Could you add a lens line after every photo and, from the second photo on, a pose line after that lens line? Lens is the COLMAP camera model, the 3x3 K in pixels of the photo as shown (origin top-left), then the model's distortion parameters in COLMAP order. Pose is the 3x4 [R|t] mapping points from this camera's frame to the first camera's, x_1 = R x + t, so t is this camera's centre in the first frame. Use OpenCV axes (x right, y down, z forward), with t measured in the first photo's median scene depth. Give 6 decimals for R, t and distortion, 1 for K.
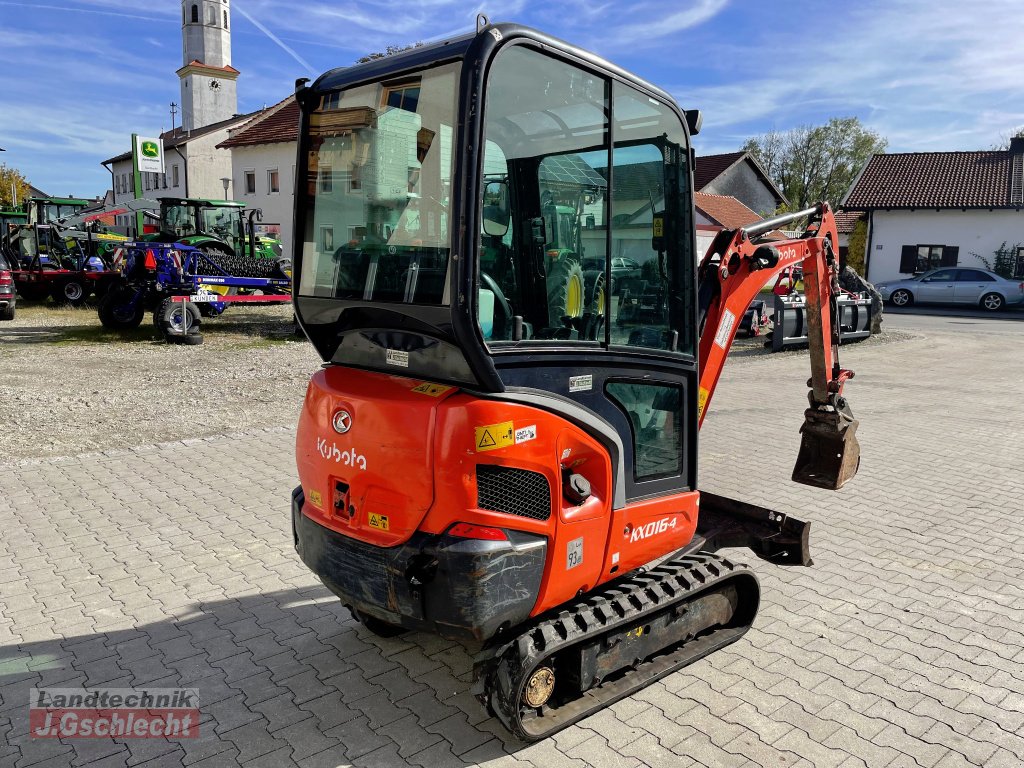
lens RADIAL K [[760.7, 0, 515.5], [0, 760.7, 384.1], [0, 0, 1]] dist [0.085856, -0.111182]
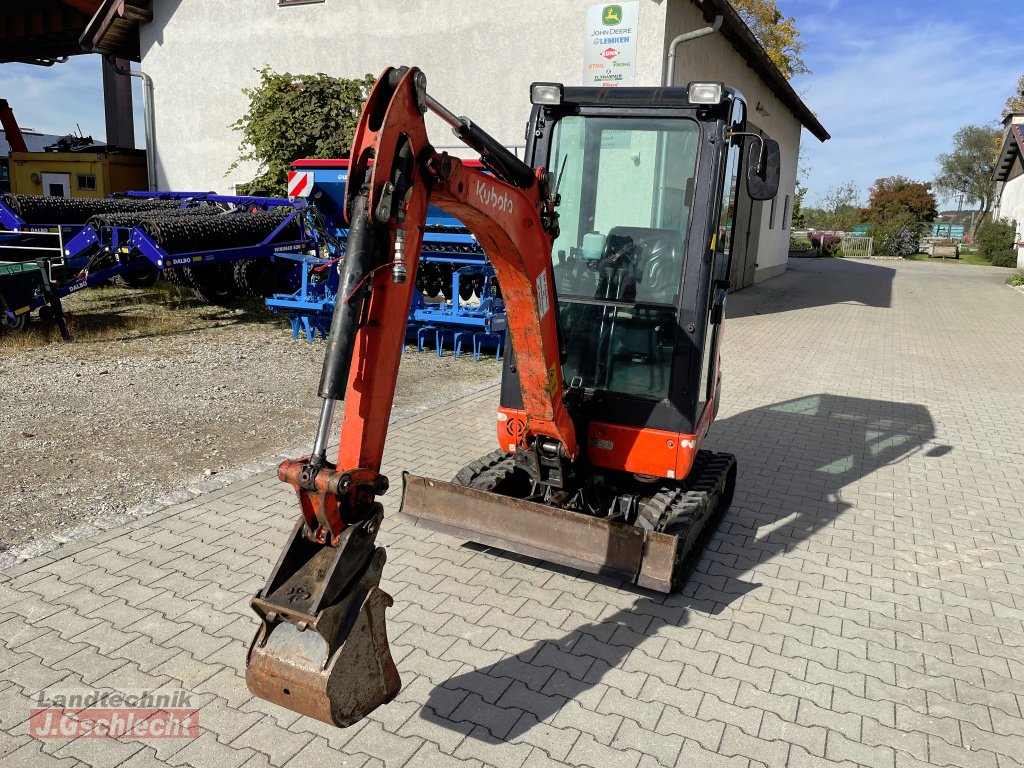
lens RADIAL K [[765.4, 0, 509.1], [0, 765.4, 372.7], [0, 0, 1]] dist [0.086379, -0.121681]
pose [[-0.912524, 0.020300, -0.408520, 0.653420], [-0.125872, 0.936361, 0.327695, -0.282740], [0.389175, 0.350451, -0.851896, 1.858263]]
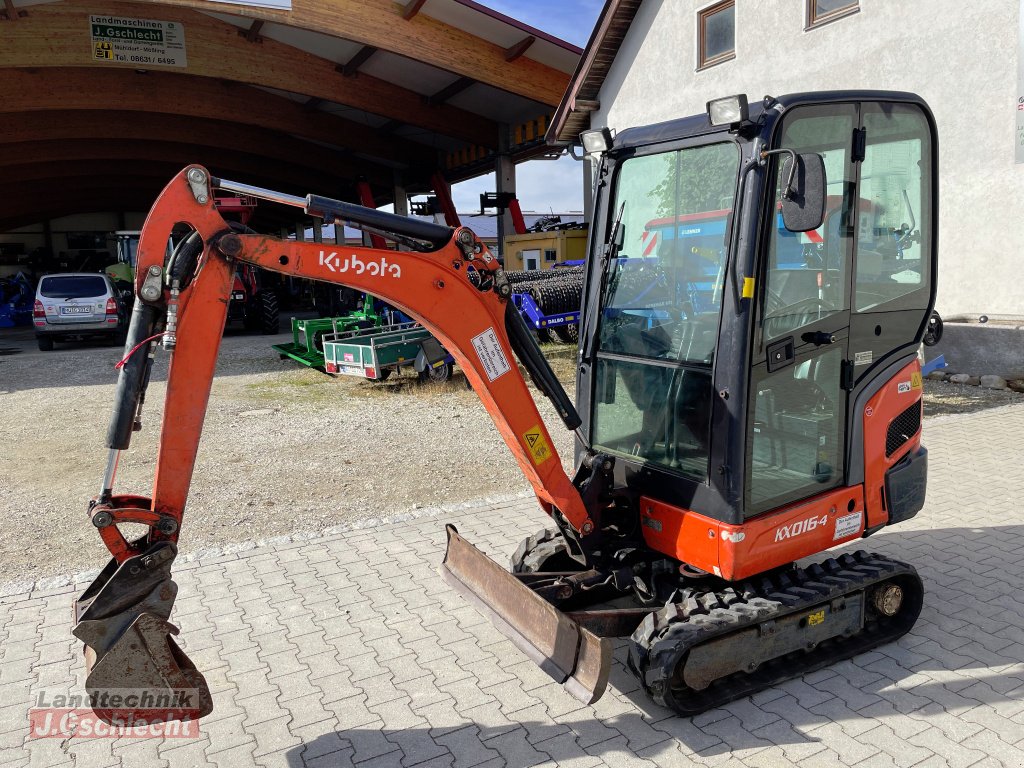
lens RADIAL K [[760.7, 0, 515.5], [0, 760.7, 384.1], [0, 0, 1]] dist [0.085856, -0.111182]
pose [[-0.976611, -0.020868, 0.213999, 0.073770], [0.046629, 0.951038, 0.305535, -0.307611], [-0.209897, 0.308367, -0.927822, 1.876165]]
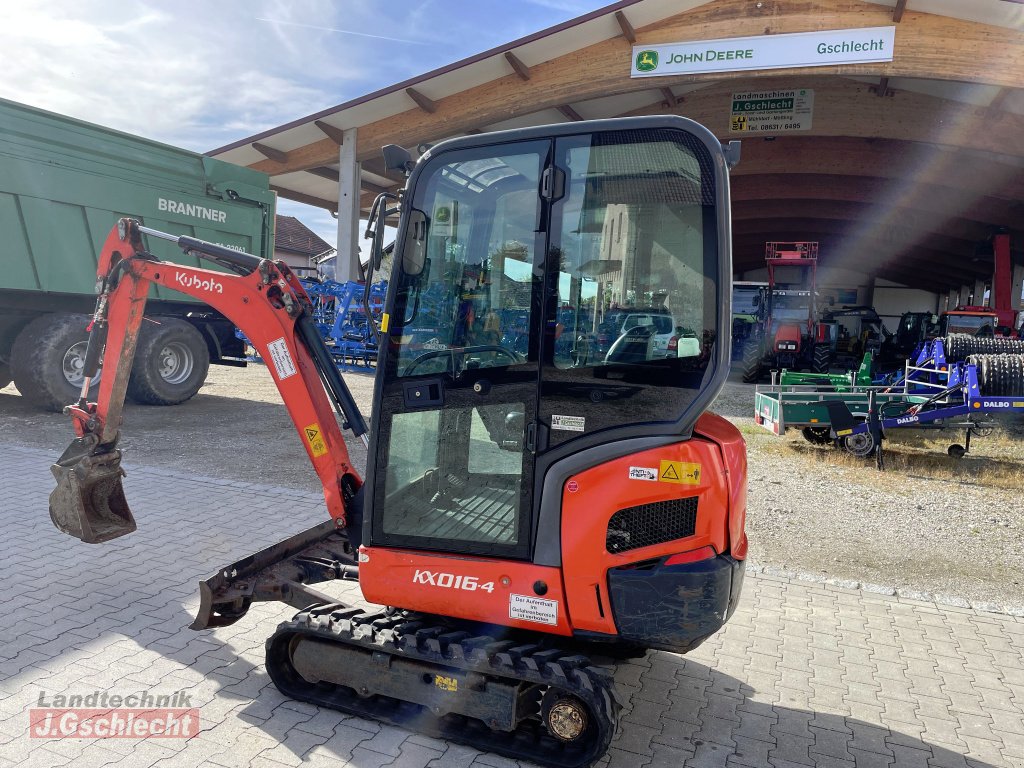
lens RADIAL K [[760.9, 0, 515.1], [0, 760.9, 383.4], [0, 0, 1]] dist [0.078803, -0.108737]
pose [[-0.483601, -0.124752, 0.866353, -0.786277], [0.076106, 0.980049, 0.183607, -0.225912], [-0.871974, 0.154727, -0.464458, 1.335152]]
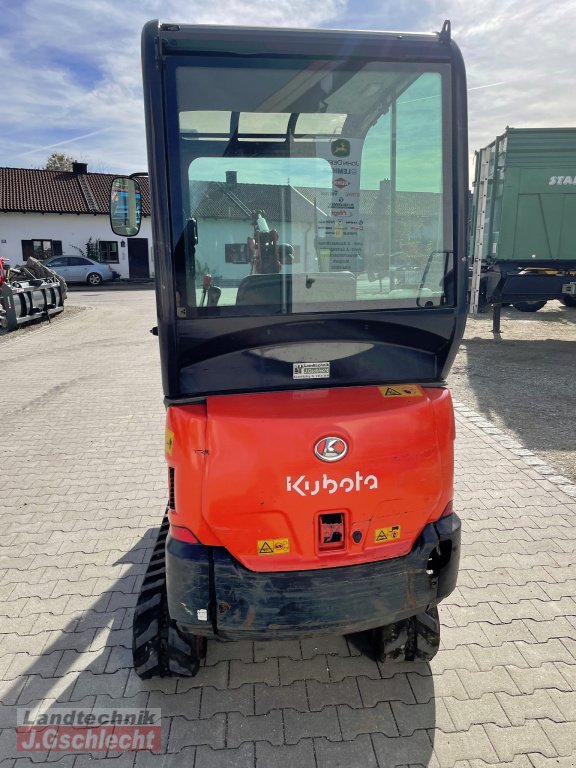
lens RADIAL K [[570.5, 0, 288.0], [0, 570.5, 384.0], [0, 0, 1]] dist [0.085856, -0.111182]
pose [[0.590608, -0.201256, 0.781459, -0.546533], [0.148113, 0.978984, 0.140186, -0.091333], [-0.793249, 0.032950, 0.608005, 0.442319]]
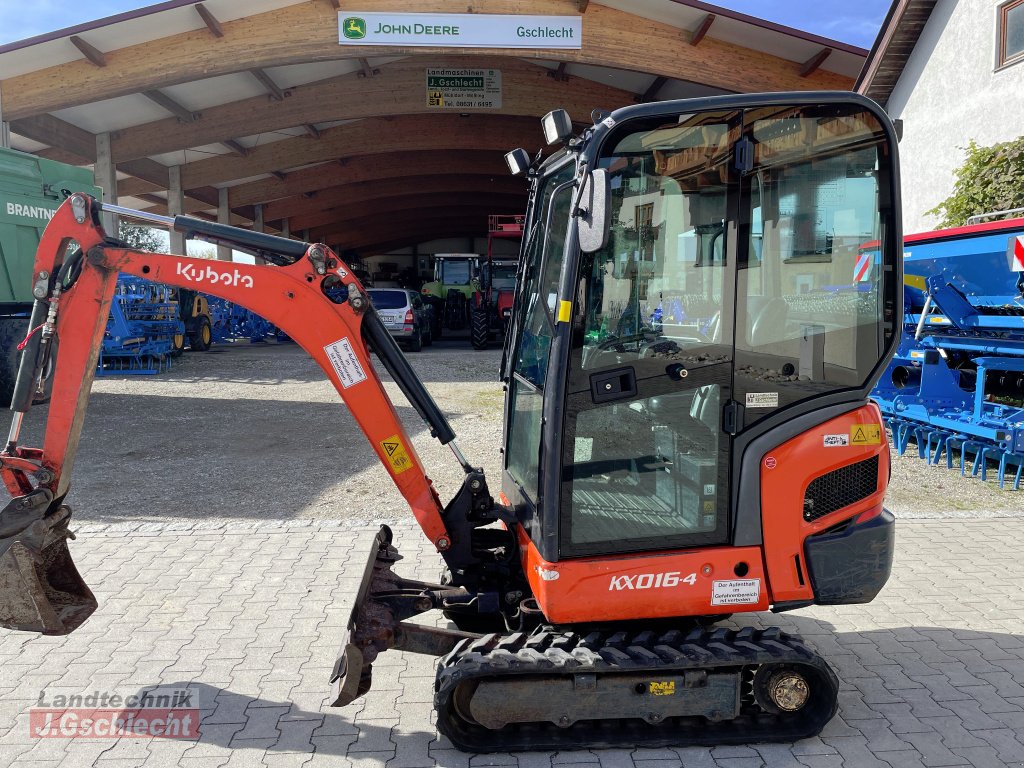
lens RADIAL K [[758.8, 0, 514.7], [0, 758.8, 376.1], [0, 0, 1]] dist [0.082366, -0.106653]
pose [[-0.803497, -0.080989, 0.589775, -0.391465], [0.079578, 0.967199, 0.241233, -0.270361], [-0.589967, 0.240763, -0.770696, 1.677235]]
